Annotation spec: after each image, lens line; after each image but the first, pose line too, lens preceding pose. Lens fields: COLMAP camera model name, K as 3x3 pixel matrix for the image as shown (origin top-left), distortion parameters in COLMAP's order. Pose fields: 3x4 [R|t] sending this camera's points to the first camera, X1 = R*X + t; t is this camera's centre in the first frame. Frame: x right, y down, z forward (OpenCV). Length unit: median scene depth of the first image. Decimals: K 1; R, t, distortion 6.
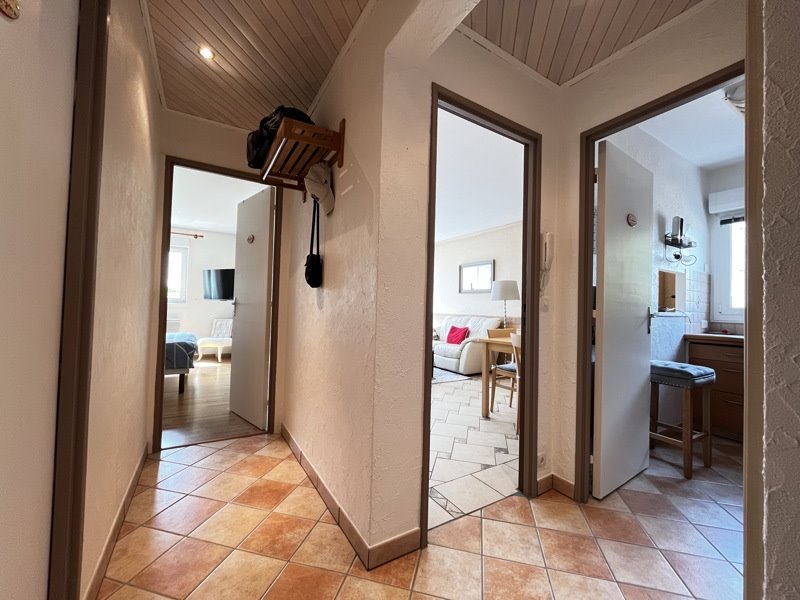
lens RADIAL K [[322.9, 0, 400.0], [0, 322.9, 300.0], [0, 0, 1]] dist [0.000011, -0.000065]
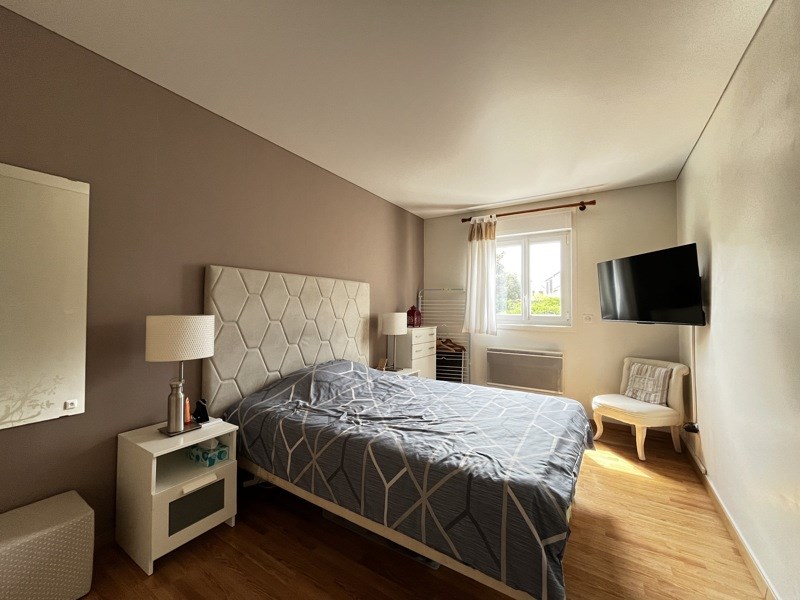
lens RADIAL K [[322.9, 0, 400.0], [0, 322.9, 300.0], [0, 0, 1]] dist [0.000011, -0.000065]
pose [[0.442919, -0.037875, -0.895761, -0.204705], [0.031014, 0.999157, -0.026912, -0.017106], [0.896025, -0.015861, 0.443720, 0.345798]]
